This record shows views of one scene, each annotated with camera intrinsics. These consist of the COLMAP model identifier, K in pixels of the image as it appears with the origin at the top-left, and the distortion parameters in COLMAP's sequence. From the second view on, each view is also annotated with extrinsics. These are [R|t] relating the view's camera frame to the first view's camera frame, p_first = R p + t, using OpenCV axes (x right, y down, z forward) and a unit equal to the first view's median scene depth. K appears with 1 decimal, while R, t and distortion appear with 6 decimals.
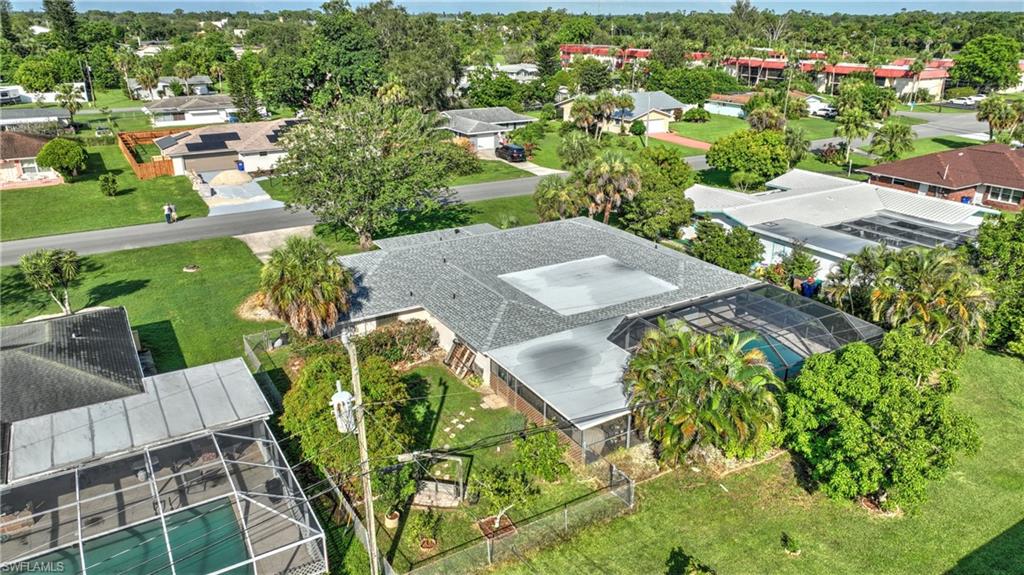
lens RADIAL K [[711.7, 0, 512.0], [0, 711.7, 287.5], [0, 0, 1]] dist [0.005675, 0.001225]
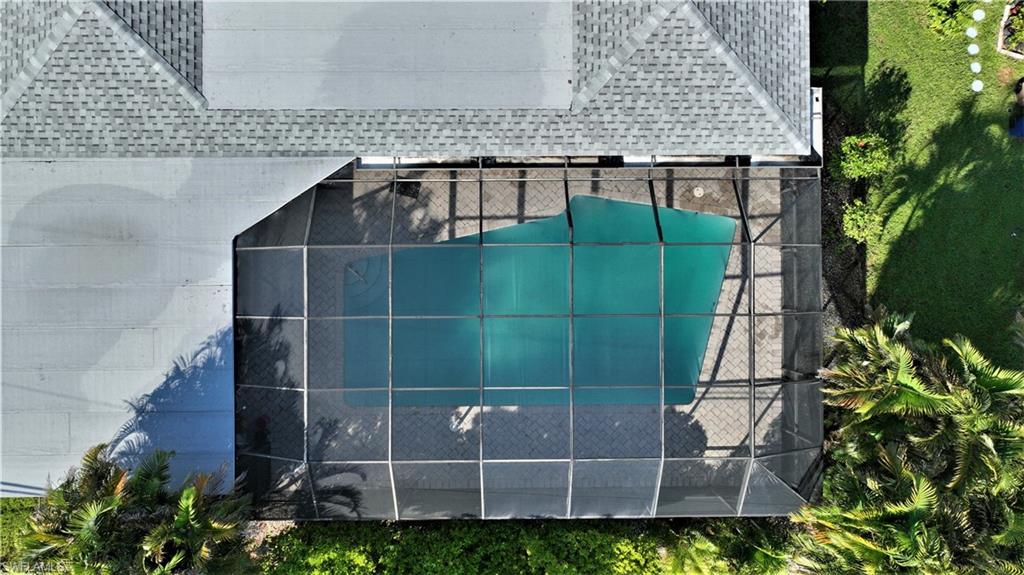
lens RADIAL K [[719.2, 0, 512.0], [0, 719.2, 287.5], [0, 0, 1]] dist [-0.001453, 0.002926]
pose [[0.857776, 0.513975, 0.007068, 0.105771], [-0.189855, 0.304013, 0.933558, -0.134889], [0.477677, -0.802126, 0.358356, 0.312878]]
